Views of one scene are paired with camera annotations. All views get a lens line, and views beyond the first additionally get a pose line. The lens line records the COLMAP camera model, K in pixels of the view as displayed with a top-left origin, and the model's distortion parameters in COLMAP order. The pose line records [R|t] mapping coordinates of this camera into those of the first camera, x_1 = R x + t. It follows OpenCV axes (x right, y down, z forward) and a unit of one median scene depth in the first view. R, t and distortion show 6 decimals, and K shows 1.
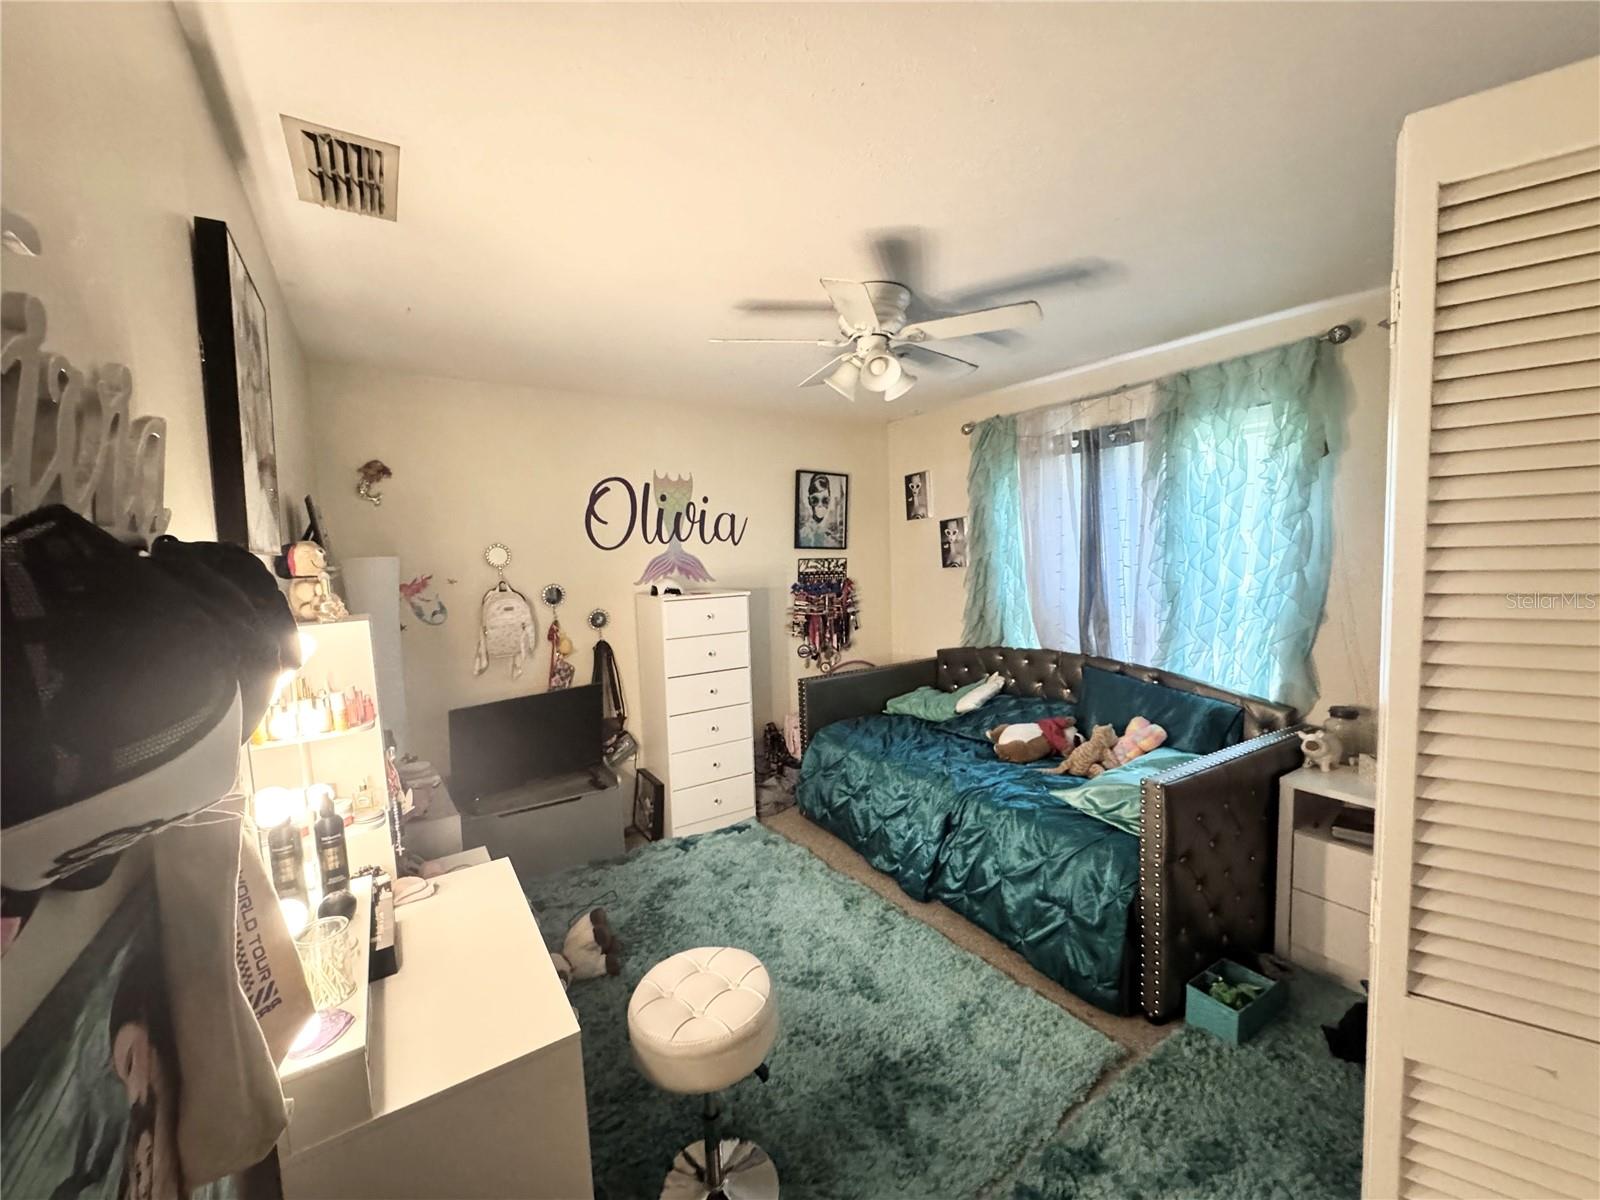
lens RADIAL K [[645.5, 0, 800.0], [0, 645.5, 600.0], [0, 0, 1]] dist [-0.002091, -0.000406]
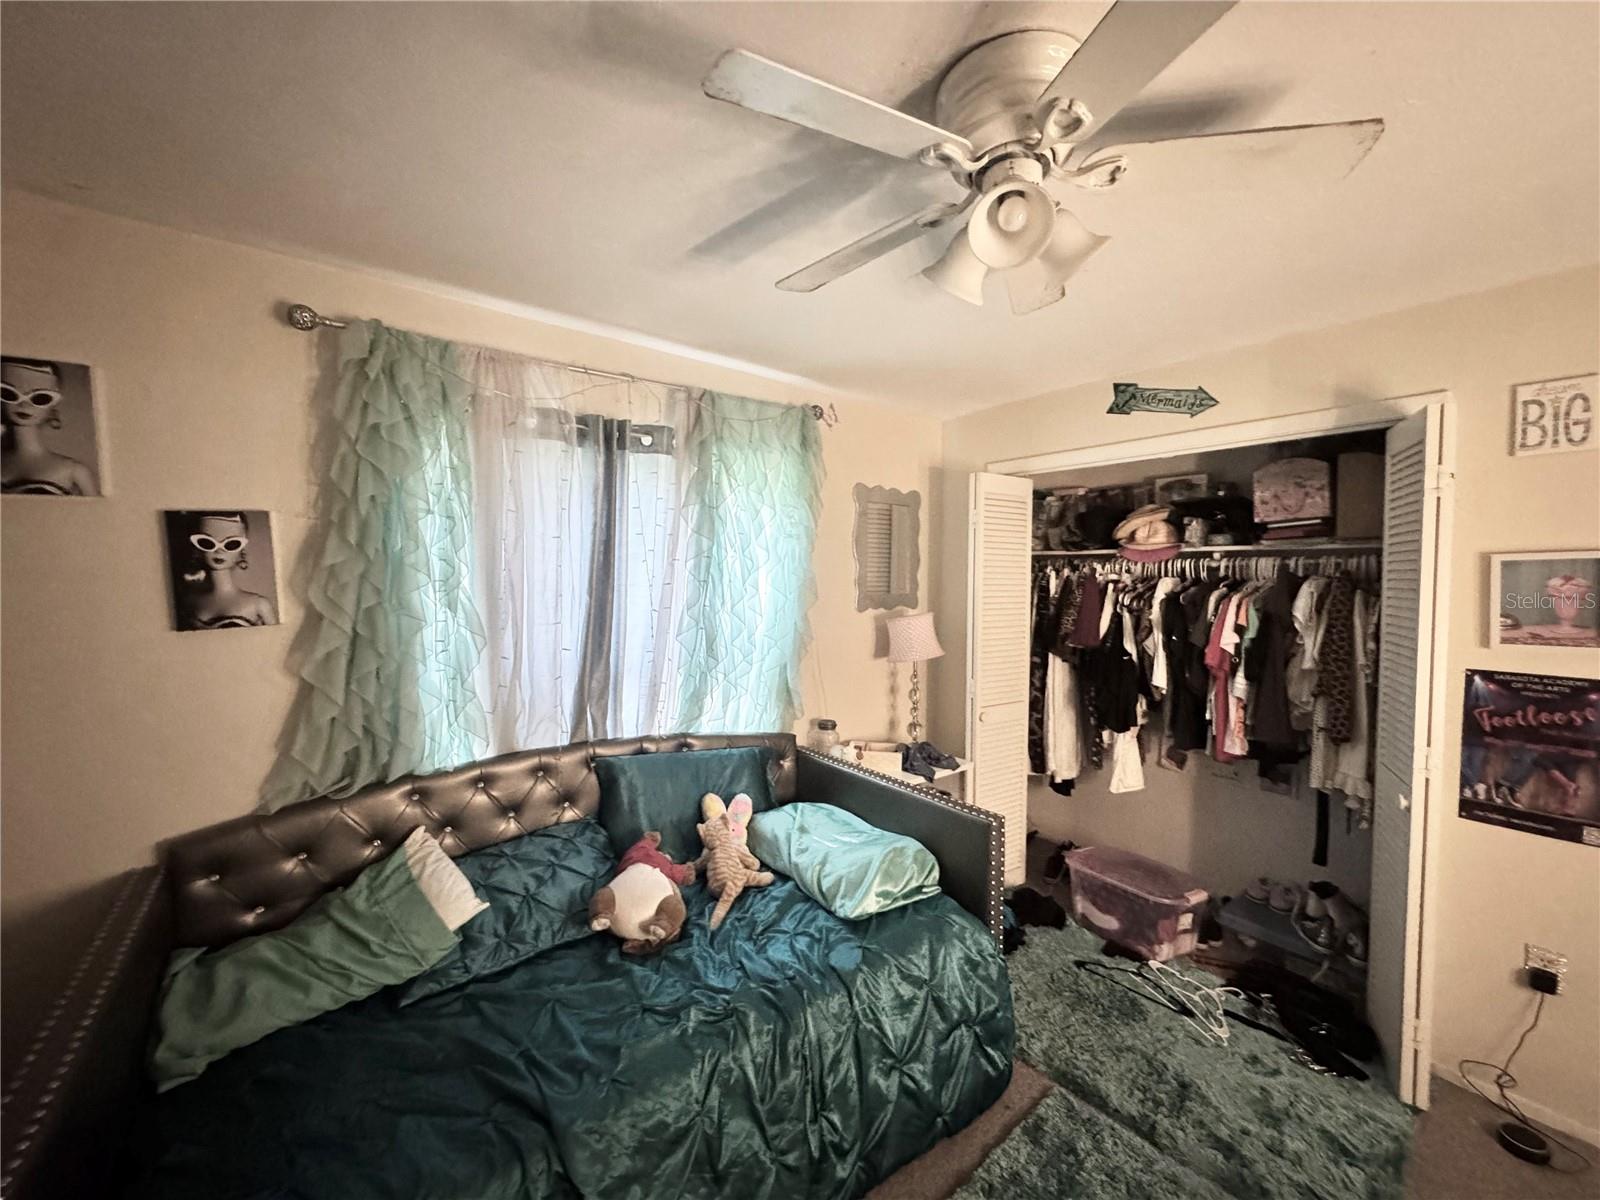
lens RADIAL K [[645.5, 0, 800.0], [0, 645.5, 600.0], [0, 0, 1]] dist [-0.002091, -0.000406]
pose [[-0.085270, -0.010598, 0.996302, -0.253806], [0.073154, 0.997178, 0.016868, -0.058146], [-0.993669, 0.074322, -0.084254, 0.797894]]
